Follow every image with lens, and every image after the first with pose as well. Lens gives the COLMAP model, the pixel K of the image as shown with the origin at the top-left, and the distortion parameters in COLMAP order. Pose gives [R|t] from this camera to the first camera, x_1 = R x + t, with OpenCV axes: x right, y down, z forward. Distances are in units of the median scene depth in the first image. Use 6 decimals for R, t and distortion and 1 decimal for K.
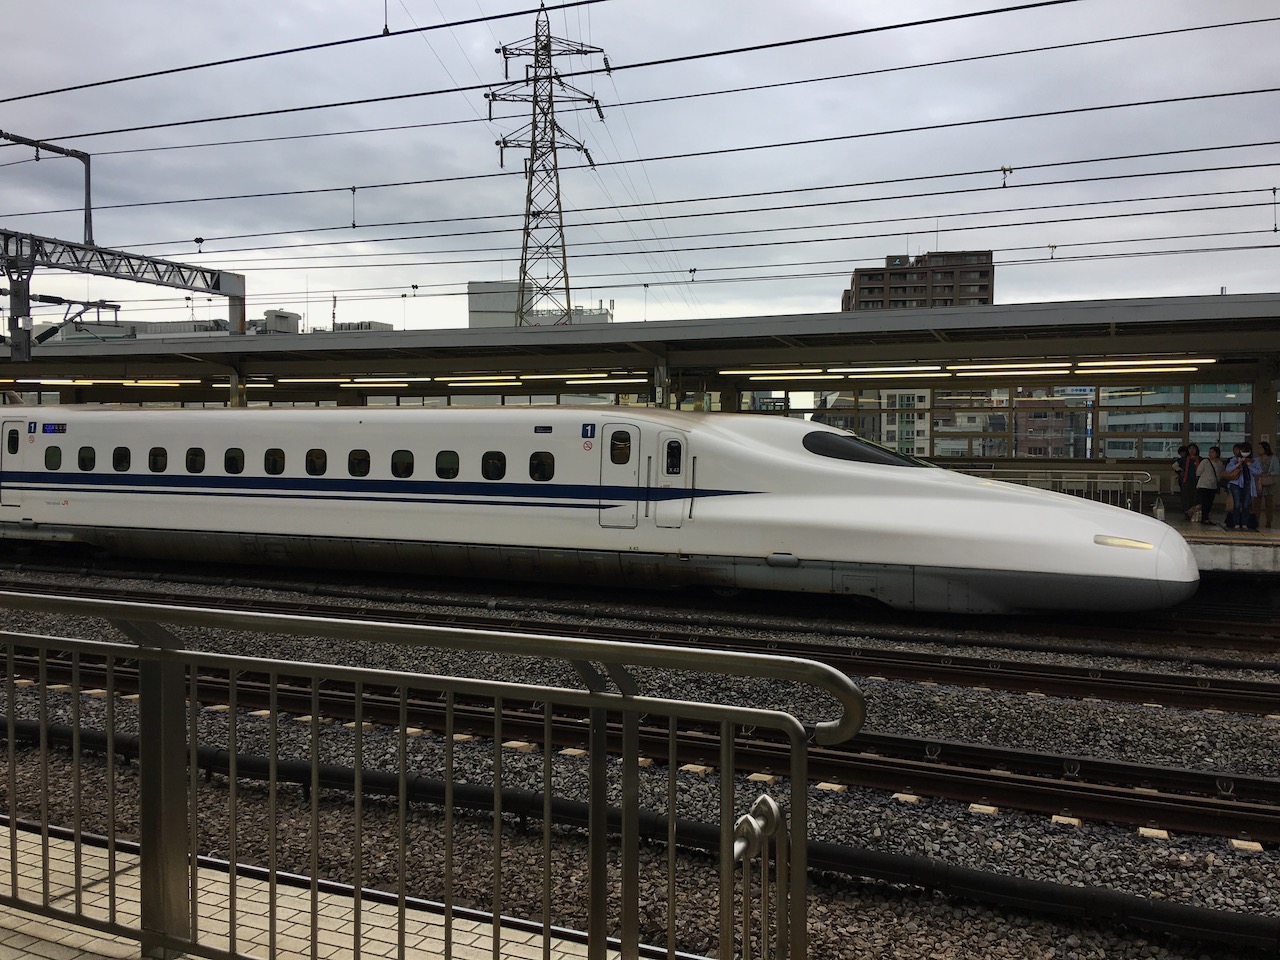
lens RADIAL K [[914.6, 0, 640.0], [0, 914.6, 480.0], [0, 0, 1]] dist [-0.006877, -0.066129]
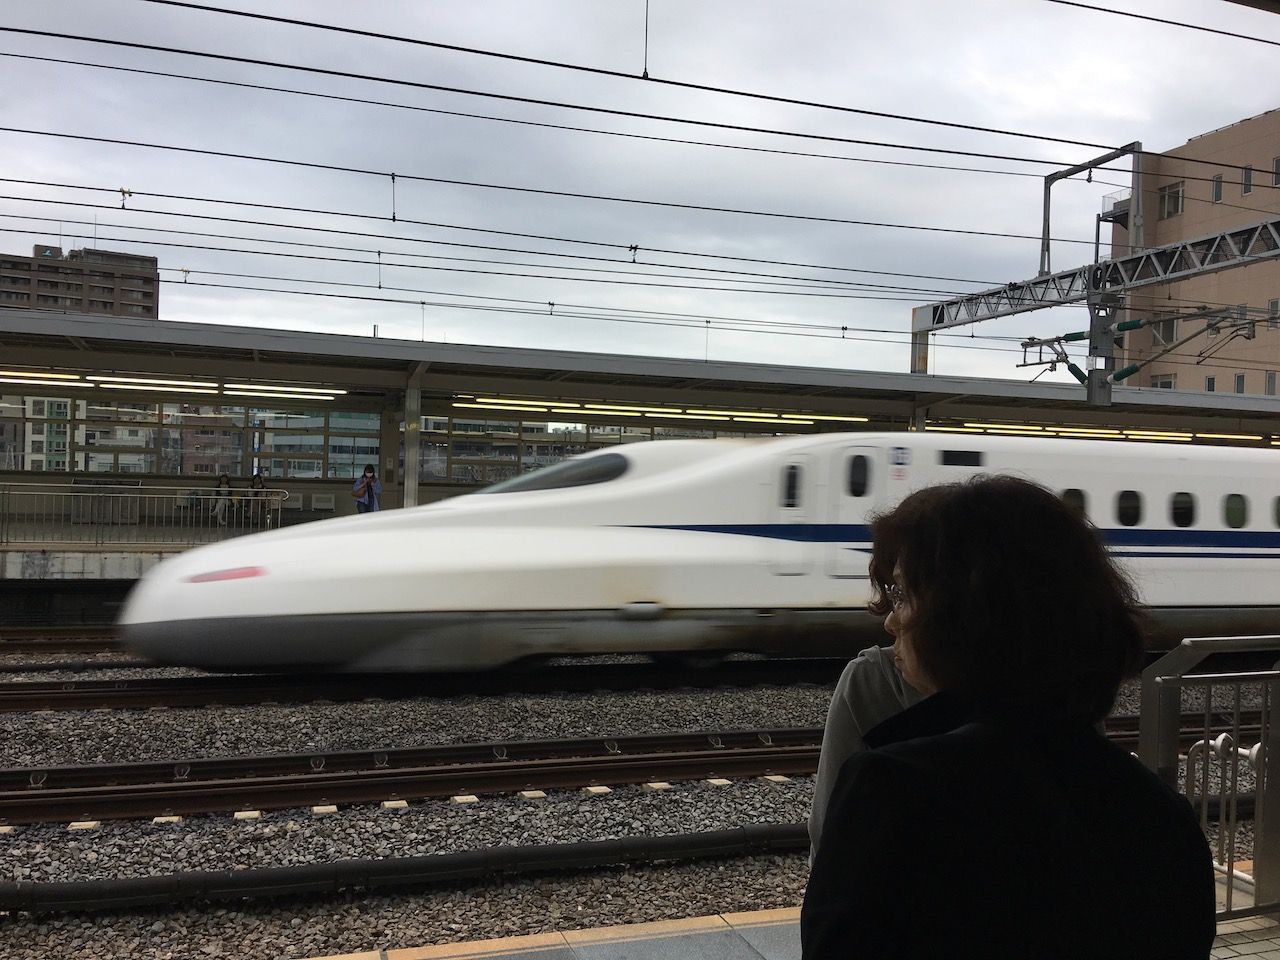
lens RADIAL K [[1015.4, 0, 640.0], [0, 1015.4, 480.0], [0, 0, 1]] dist [0.059164, -0.107926]
pose [[0.732083, 0.016667, 0.681011, 0.054025], [-0.004592, 0.999799, -0.019532, 0.000916], [-0.681200, 0.011172, 0.732012, -0.247079]]
